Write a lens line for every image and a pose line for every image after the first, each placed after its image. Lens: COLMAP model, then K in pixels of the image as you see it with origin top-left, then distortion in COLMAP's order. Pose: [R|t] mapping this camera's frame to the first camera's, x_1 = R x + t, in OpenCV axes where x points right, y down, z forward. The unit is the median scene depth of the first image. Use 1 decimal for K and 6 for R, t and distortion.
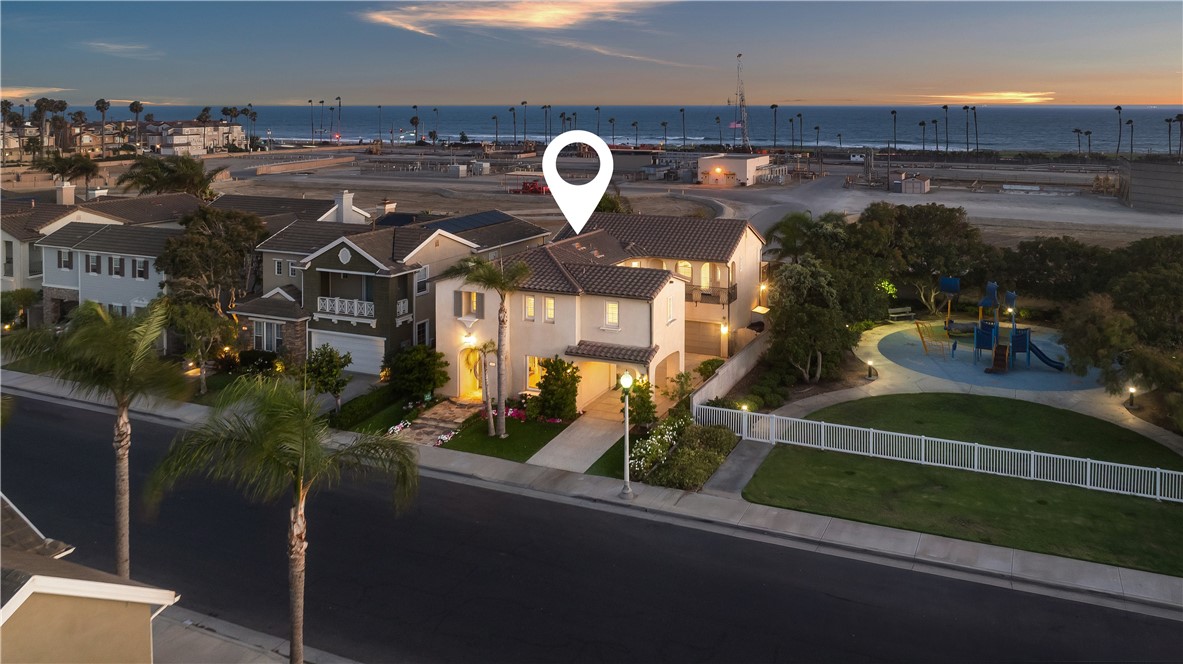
lens RADIAL K [[817.7, 0, 460.3], [0, 817.7, 332.4], [0, 0, 1]] dist [-0.009393, -0.002343]
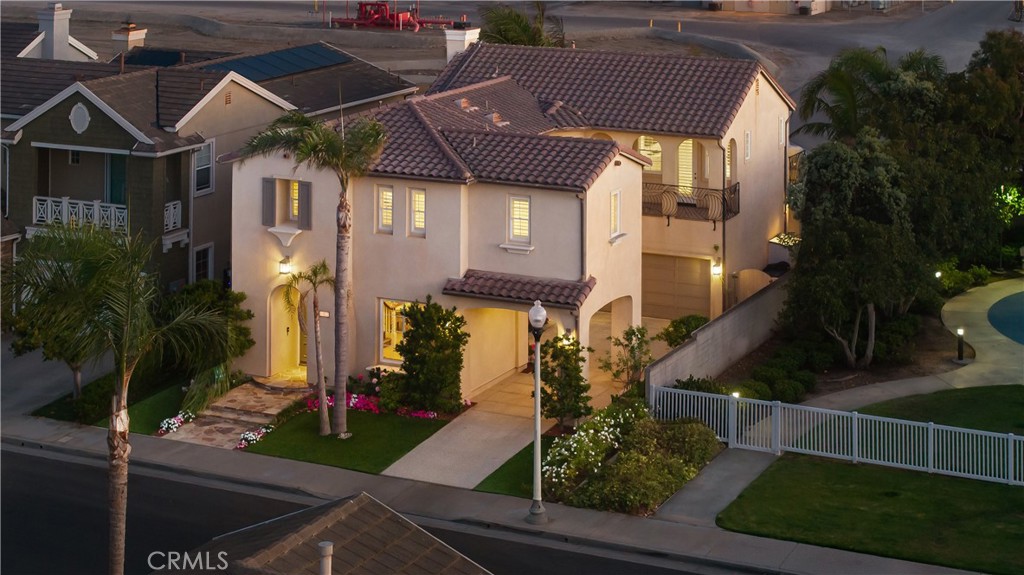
lens RADIAL K [[707.8, 0, 398.4], [0, 707.8, 287.8], [0, 0, 1]] dist [-0.009393, -0.002343]
pose [[0.997879, -0.033567, 0.055781, 0.067226], [0.016524, 0.959358, 0.281708, -0.130760], [-0.062970, -0.280189, 0.957877, 0.508794]]
